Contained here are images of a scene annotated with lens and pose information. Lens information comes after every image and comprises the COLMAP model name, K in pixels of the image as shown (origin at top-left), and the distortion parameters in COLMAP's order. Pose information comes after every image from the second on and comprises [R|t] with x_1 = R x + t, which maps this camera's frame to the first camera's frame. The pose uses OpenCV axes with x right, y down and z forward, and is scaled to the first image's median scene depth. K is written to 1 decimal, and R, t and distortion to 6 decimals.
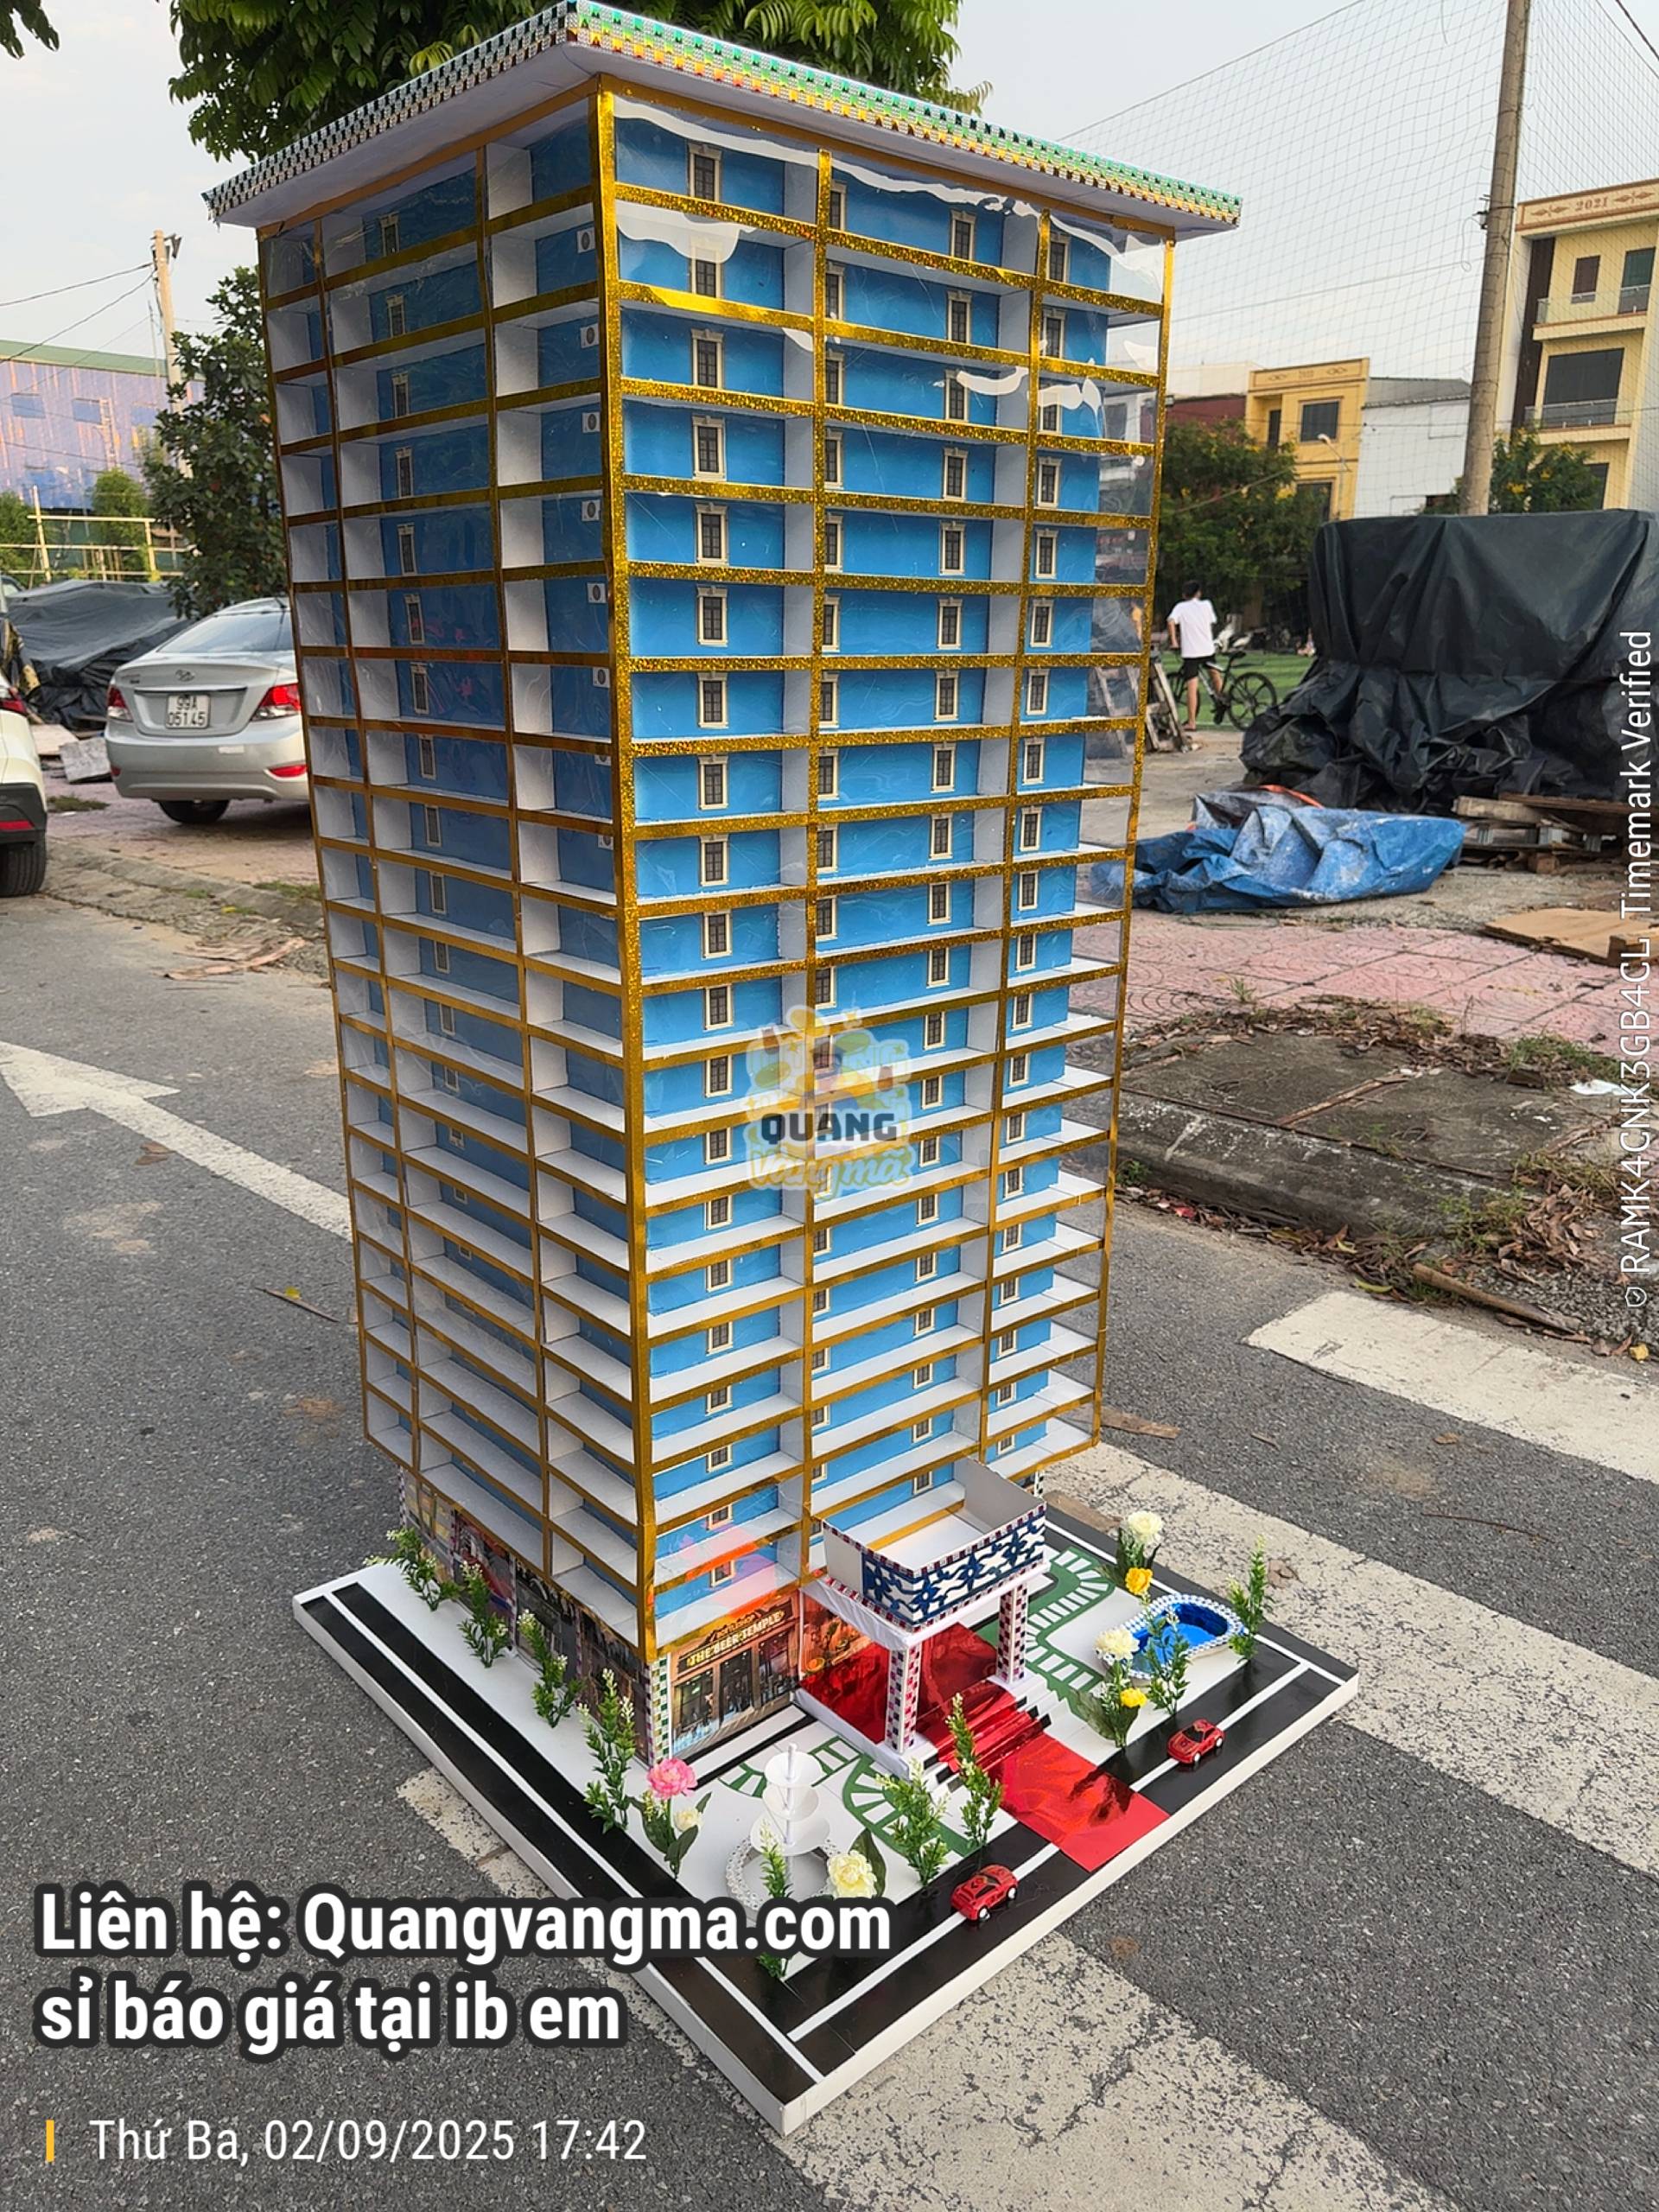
lens RADIAL K [[1571.3, 0, 828.5], [0, 1571.3, 1099.6], [0, 0, 1]] dist [0.105096, -0.132035]
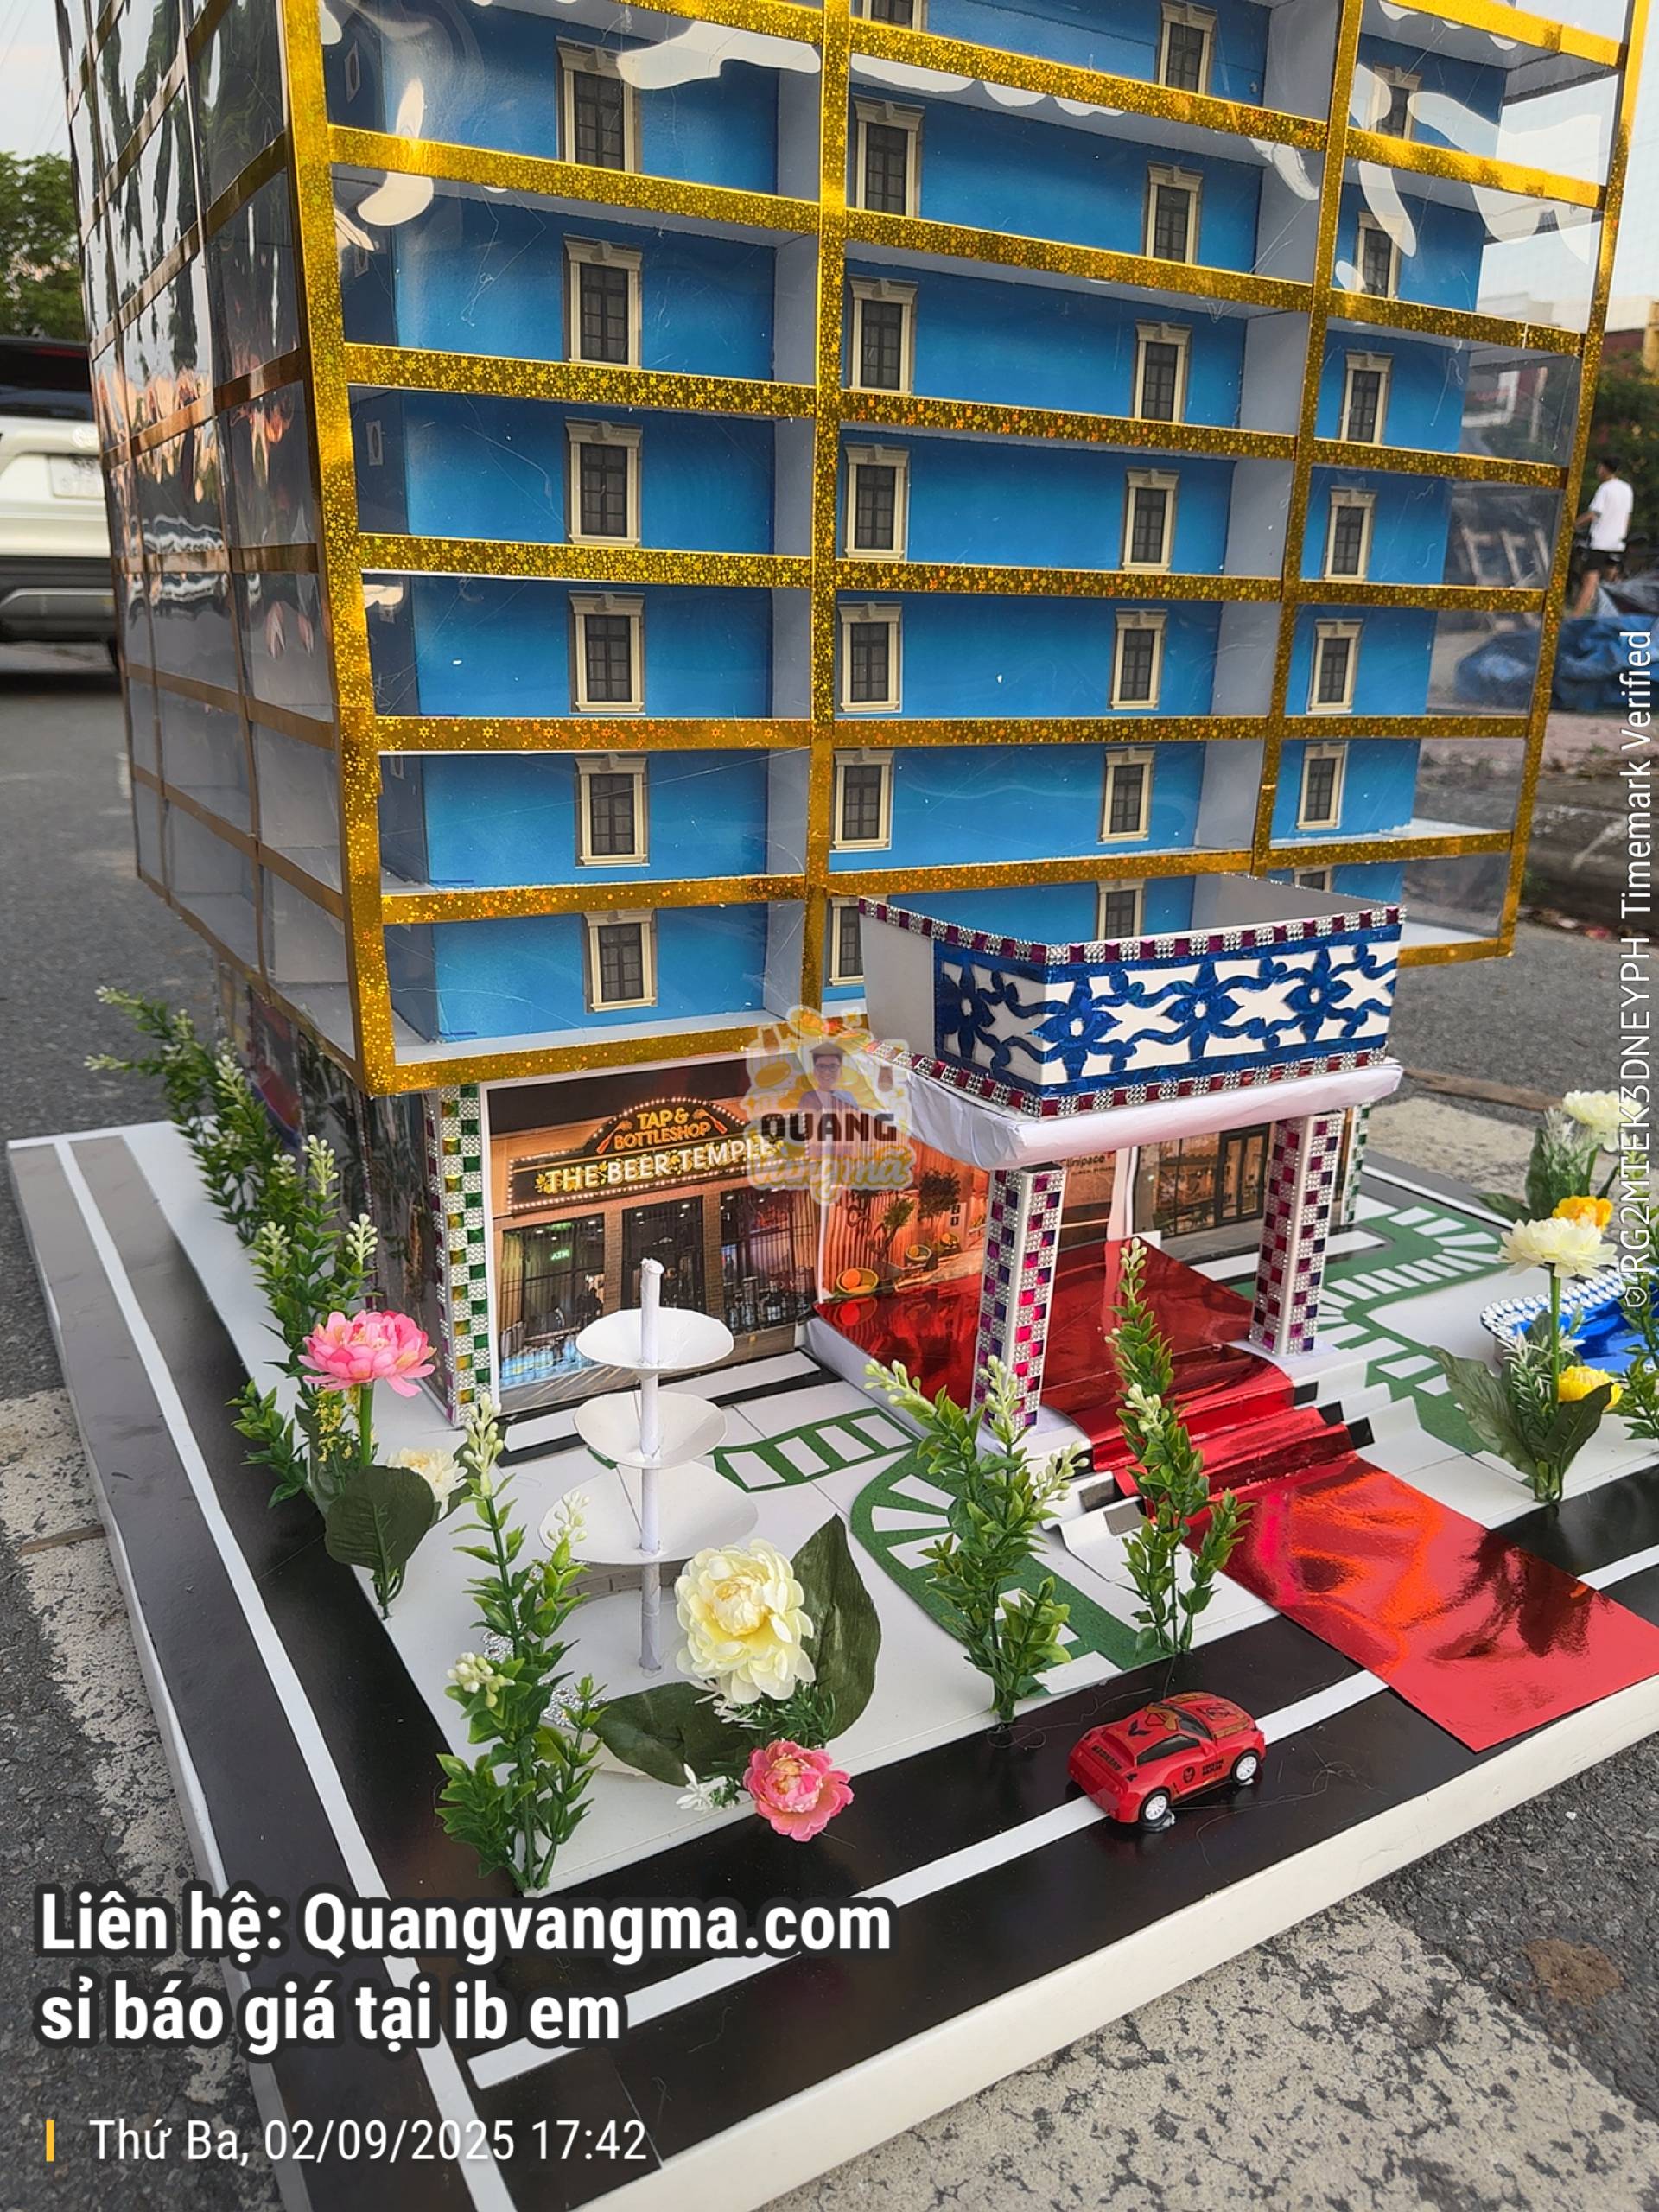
lens RADIAL K [[1571.3, 0, 828.5], [0, 1571.3, 1099.6], [0, 0, 1]] dist [0.105096, -0.132035]
pose [[0.980487, 0.070567, -0.183482, 0.071849], [-0.067174, 0.997437, 0.024651, 0.316491], [0.184751, -0.011845, 0.982714, 0.583942]]
